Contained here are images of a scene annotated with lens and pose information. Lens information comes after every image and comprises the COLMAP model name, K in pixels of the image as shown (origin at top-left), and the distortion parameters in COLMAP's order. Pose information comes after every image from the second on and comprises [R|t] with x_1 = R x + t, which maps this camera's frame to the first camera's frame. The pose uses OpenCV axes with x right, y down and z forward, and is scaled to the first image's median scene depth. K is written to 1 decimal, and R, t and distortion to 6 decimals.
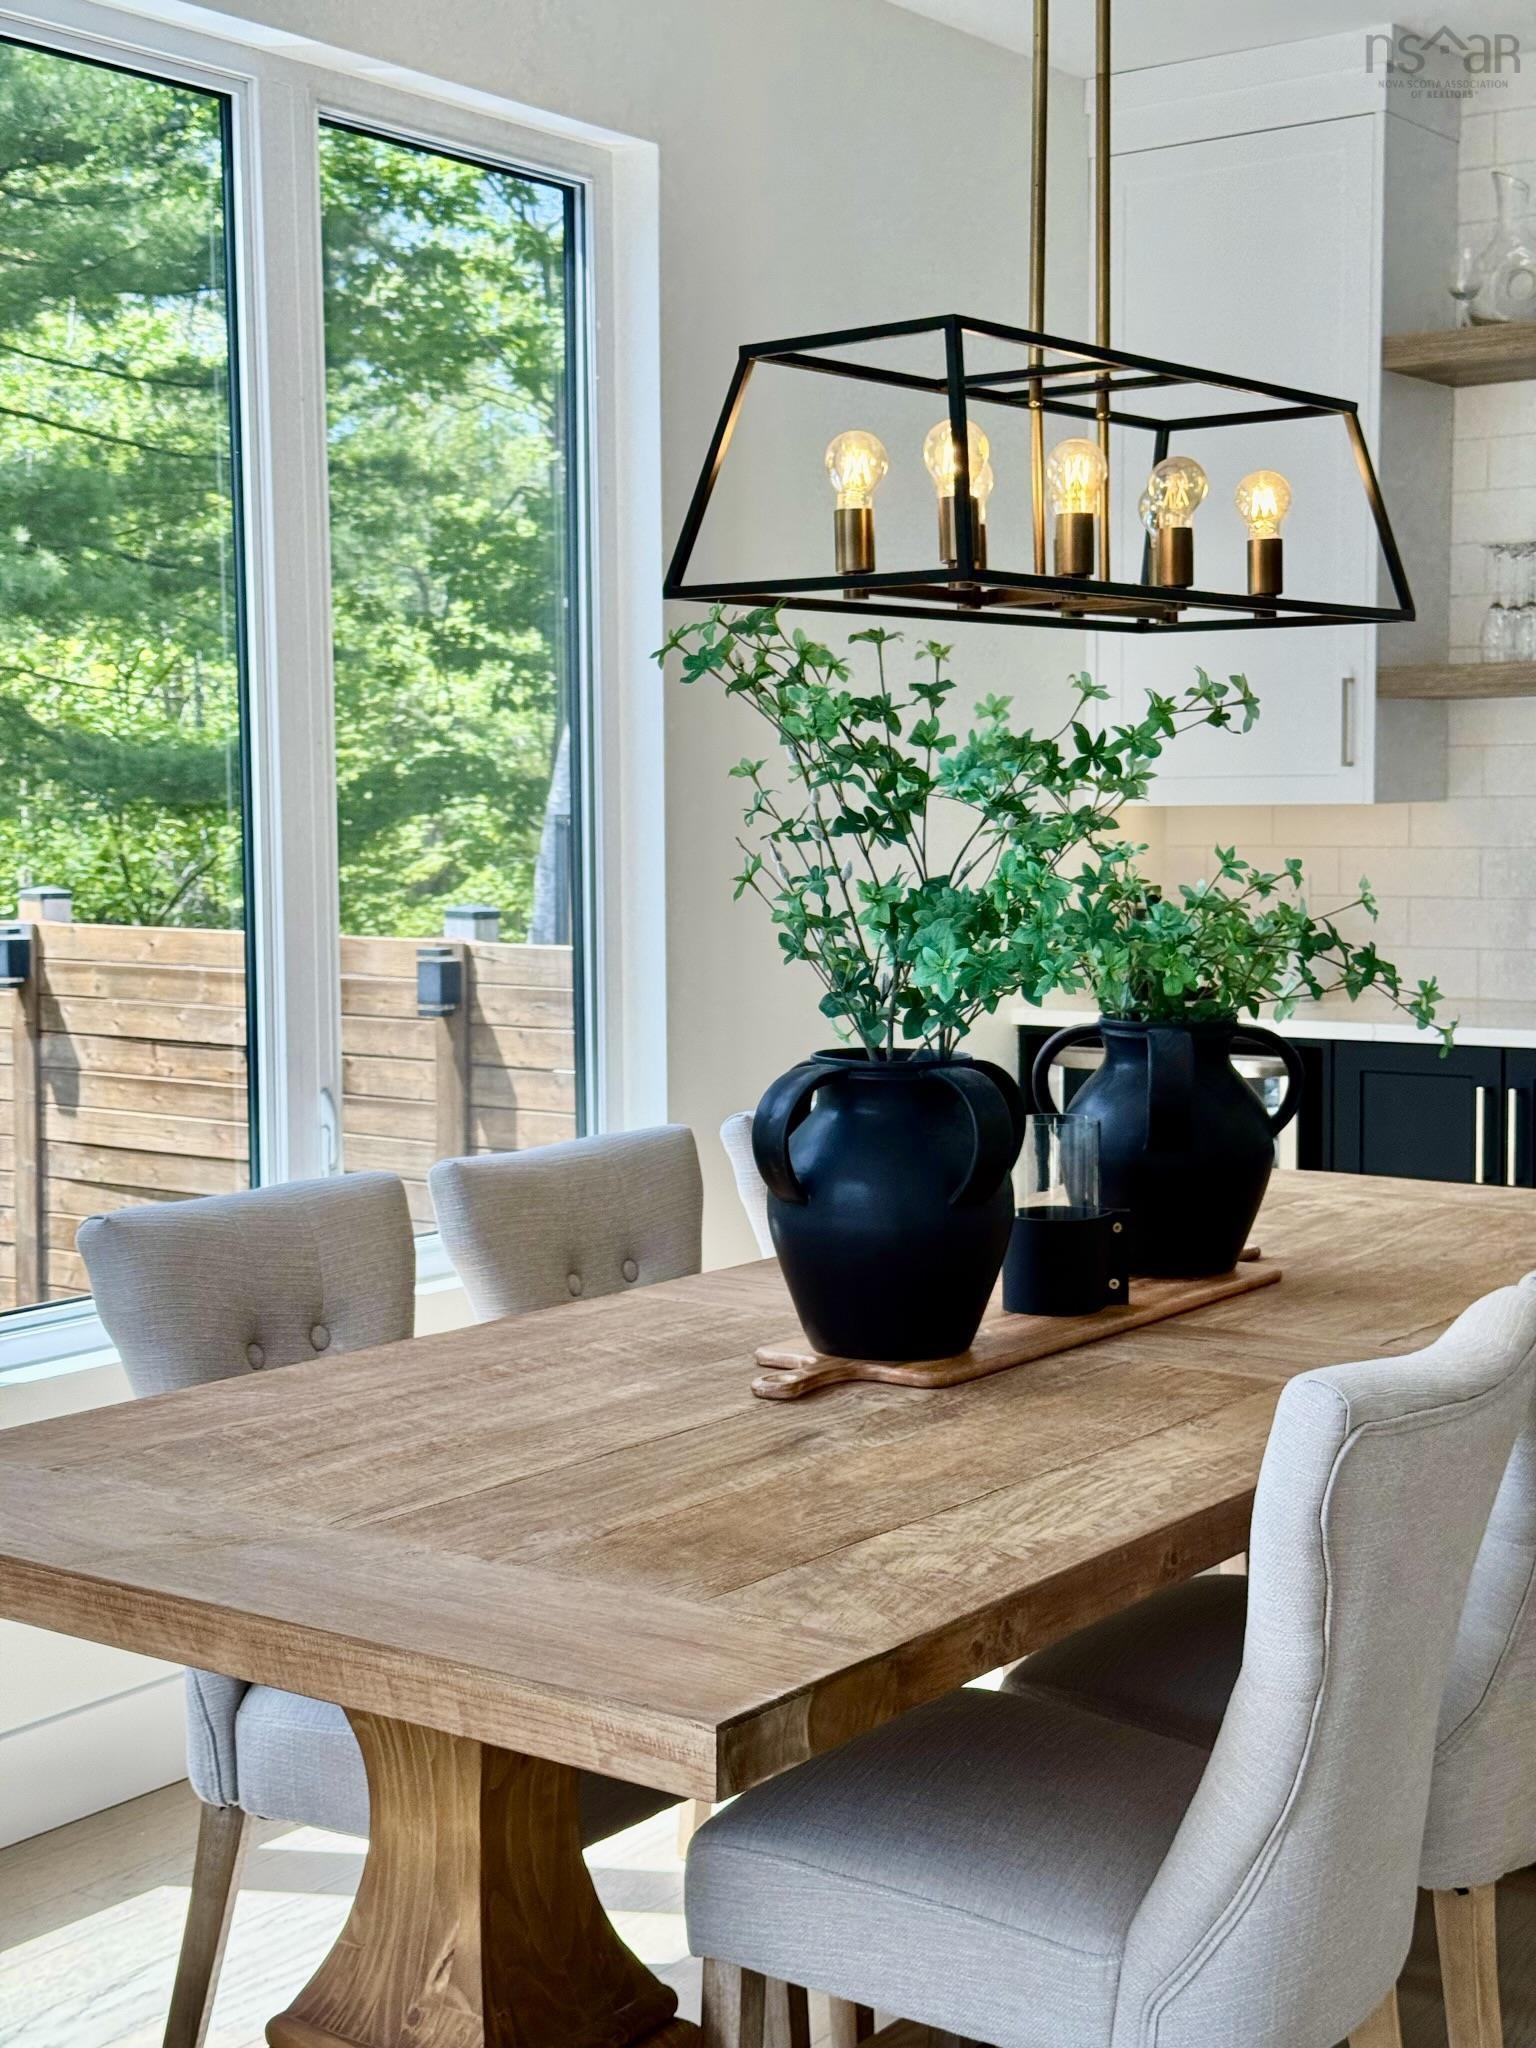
lens RADIAL K [[2830.2, 0, 780.7], [0, 2830.2, 1010.3], [0, 0, 1]] dist [0.122268, 0.000000]
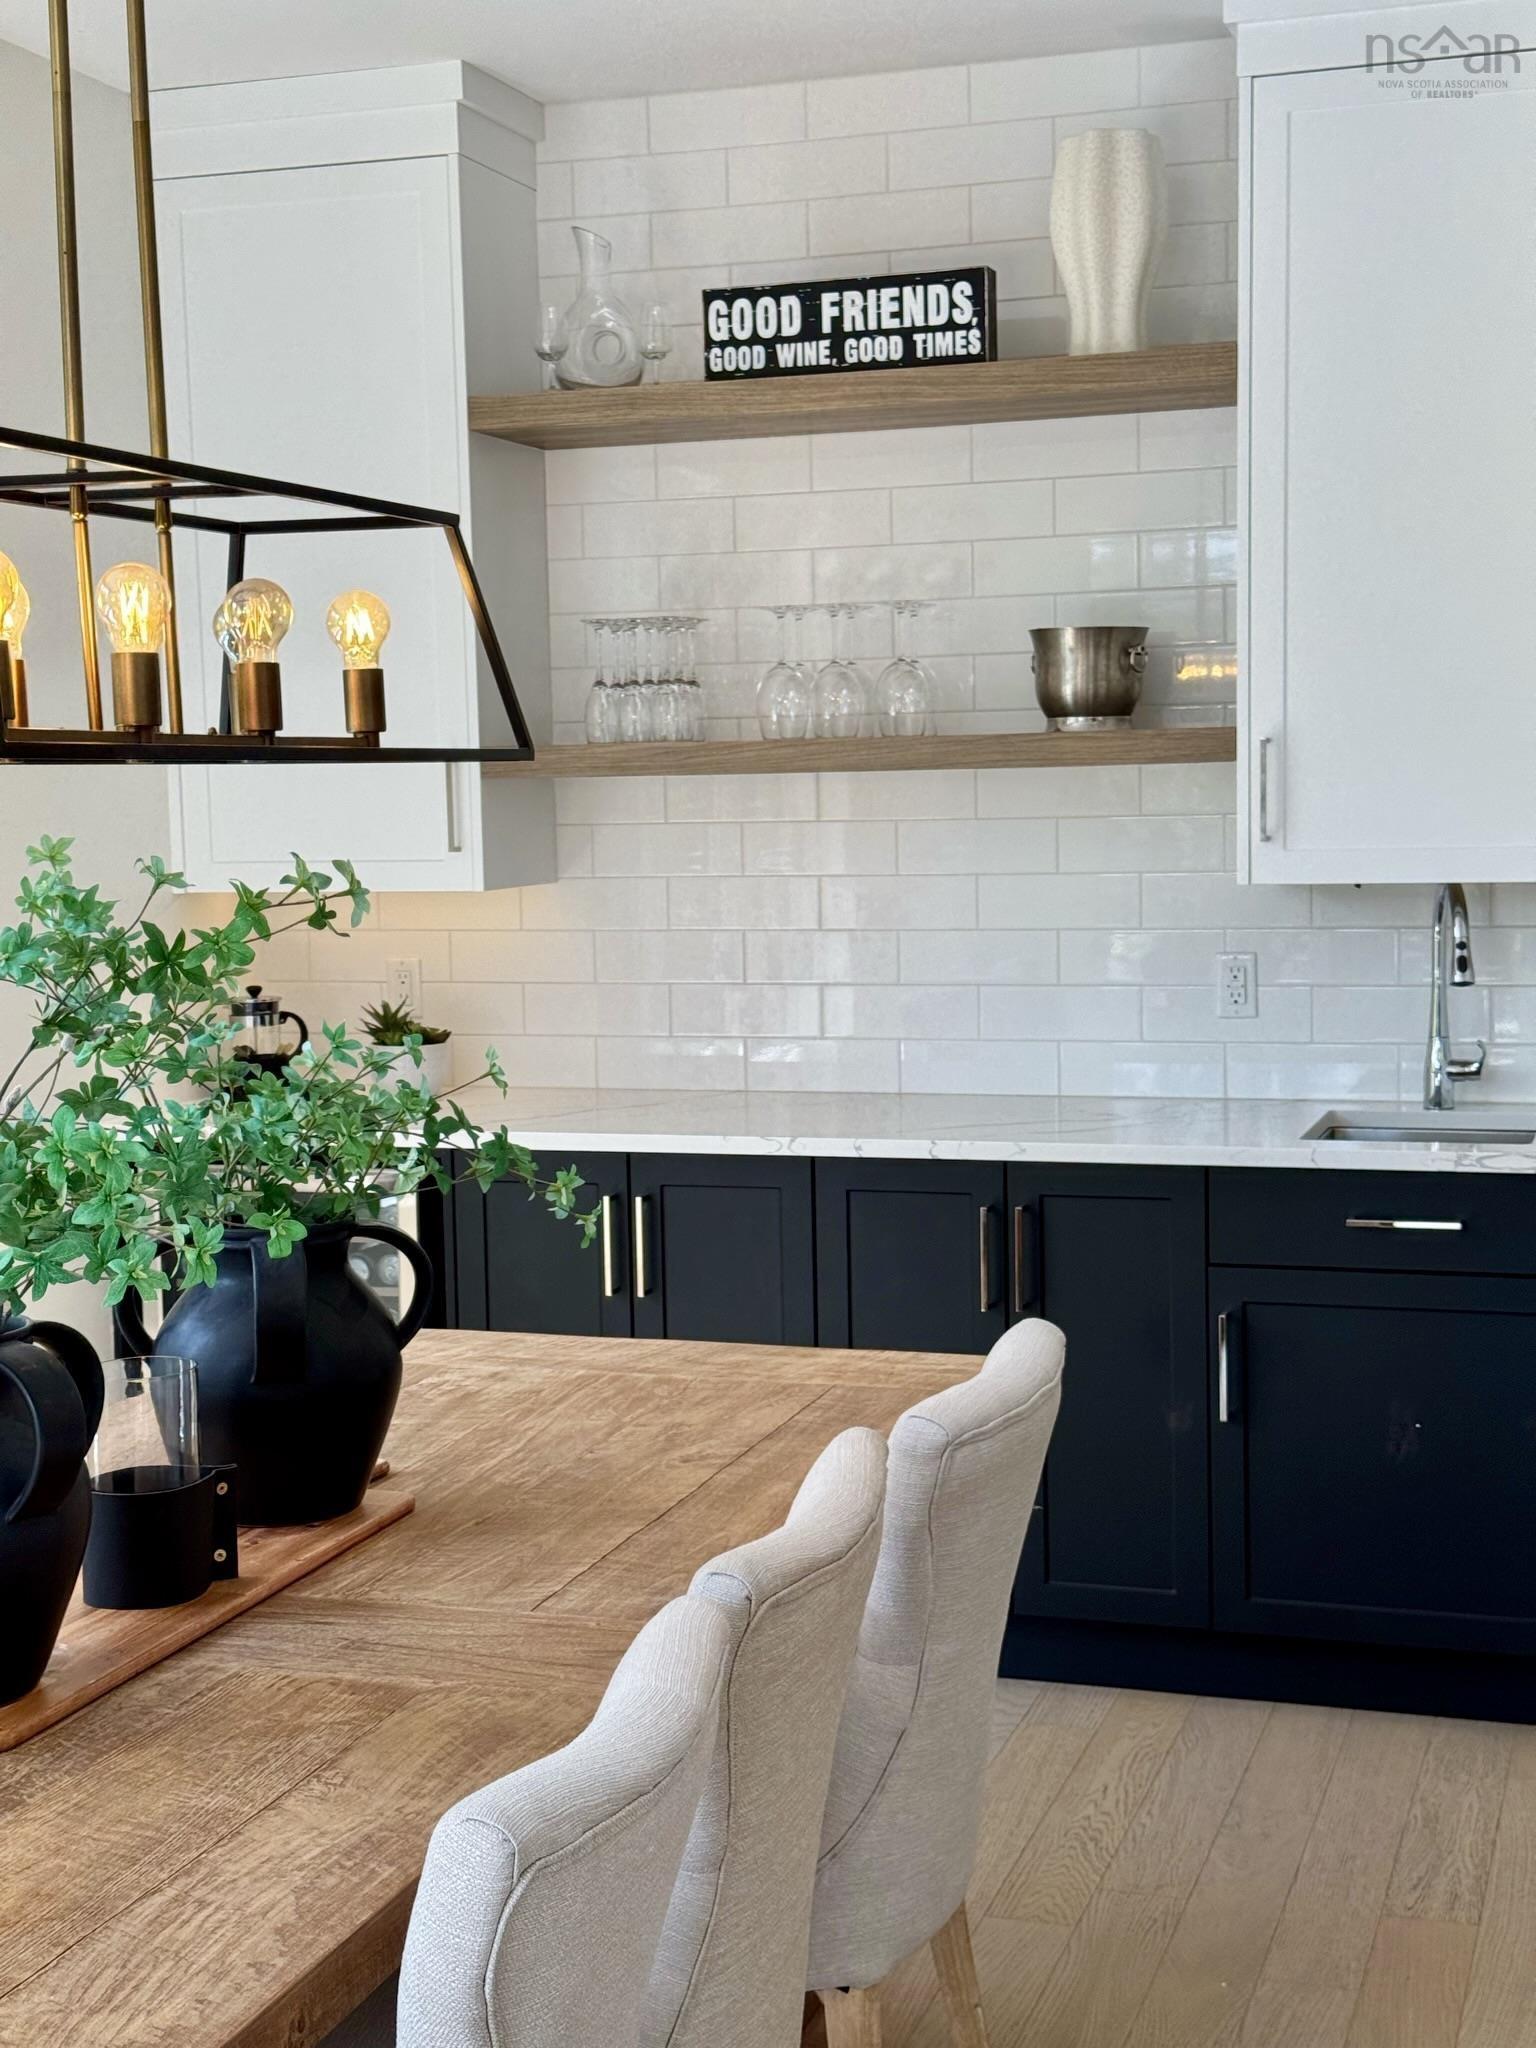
lens RADIAL K [[2830.2, 0, 773.6], [0, 2830.2, 1029.2], [0, 0, 1]] dist [0.122268, 0.000000]
pose [[0.951421, -0.039218, 0.305386, 0.021074], [0.036661, 0.999228, 0.014105, -0.066144], [-0.305704, -0.002224, 0.952124, 0.142553]]
